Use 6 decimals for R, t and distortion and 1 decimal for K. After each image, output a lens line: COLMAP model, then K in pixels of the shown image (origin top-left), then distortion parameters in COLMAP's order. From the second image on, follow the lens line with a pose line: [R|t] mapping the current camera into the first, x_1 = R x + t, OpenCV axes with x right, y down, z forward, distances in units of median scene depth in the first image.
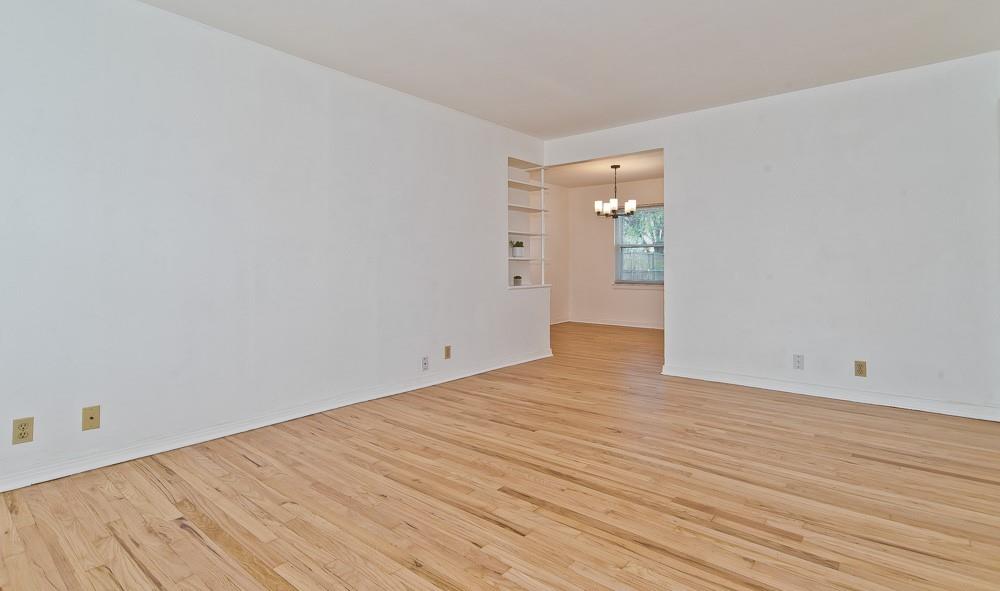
lens RADIAL K [[491.0, 0, 499.3], [0, 491.0, 292.1], [0, 0, 1]] dist [-0.005459, -0.000948]
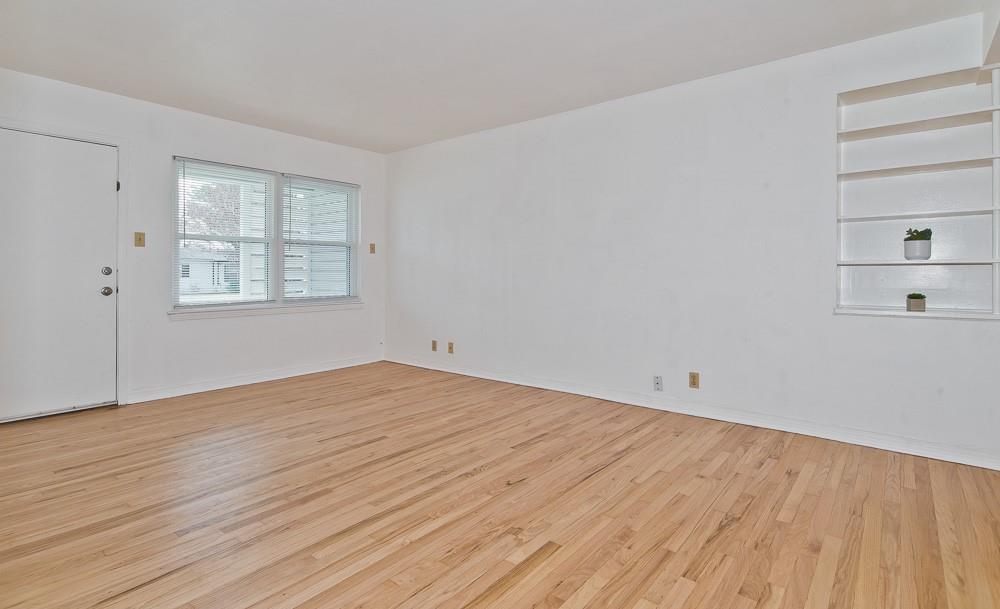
lens RADIAL K [[493.2, 0, 498.4], [0, 493.2, 278.4], [0, 0, 1]] dist [-0.001623, 0.001146]
pose [[0.010888, 0.009354, -0.999897, 1.242190], [-0.051377, 0.998641, 0.008783, -0.065483], [0.998620, 0.051276, 0.011353, 1.141439]]
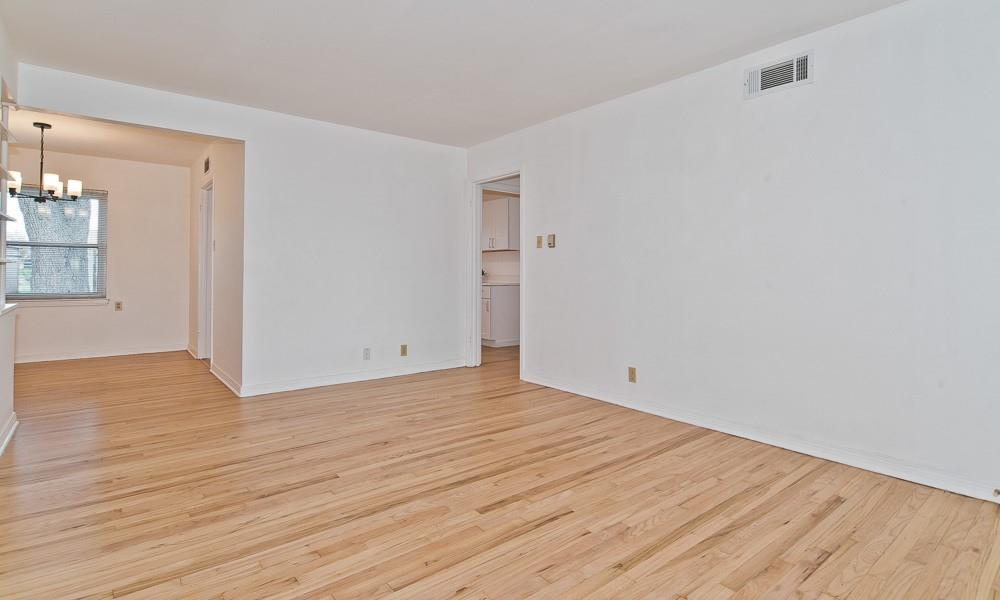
lens RADIAL K [[493.2, 0, 498.1], [0, 493.2, 300.5], [0, 0, 1]] dist [-0.001623, 0.001146]
pose [[0.196492, -0.048433, 0.979309, -0.803301], [0.045911, 0.998138, 0.040152, -0.037558], [-0.979430, 0.037072, 0.198350, 0.680202]]
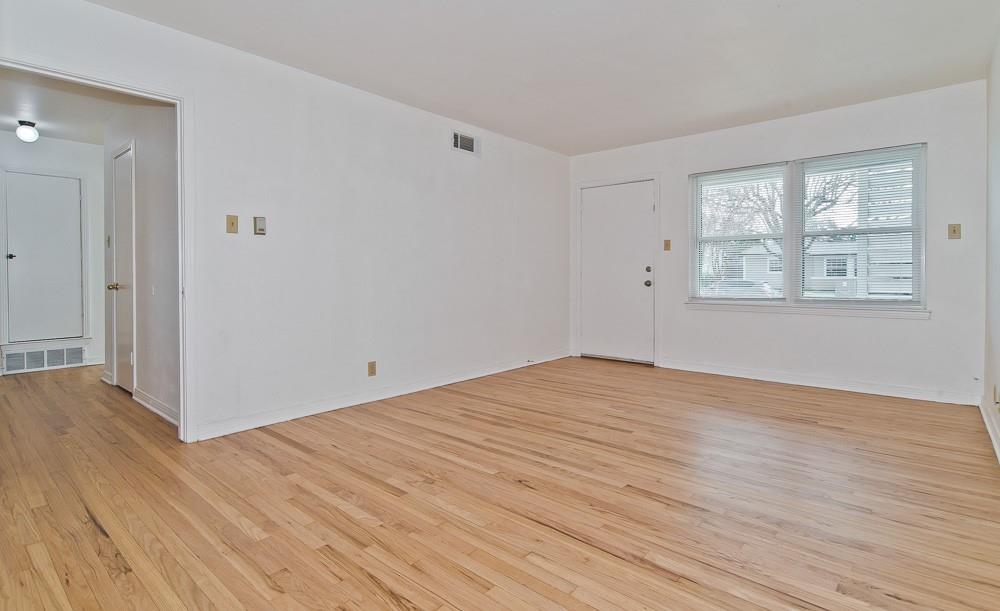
lens RADIAL K [[493.2, 0, 500.2], [0, 493.2, 276.0], [0, 0, 1]] dist [-0.001623, 0.001146]
pose [[-0.999737, 0.004704, 0.022435, 0.305704], [0.005992, 0.998316, 0.057701, -0.111719], [-0.022126, 0.057820, -0.998082, 2.123663]]
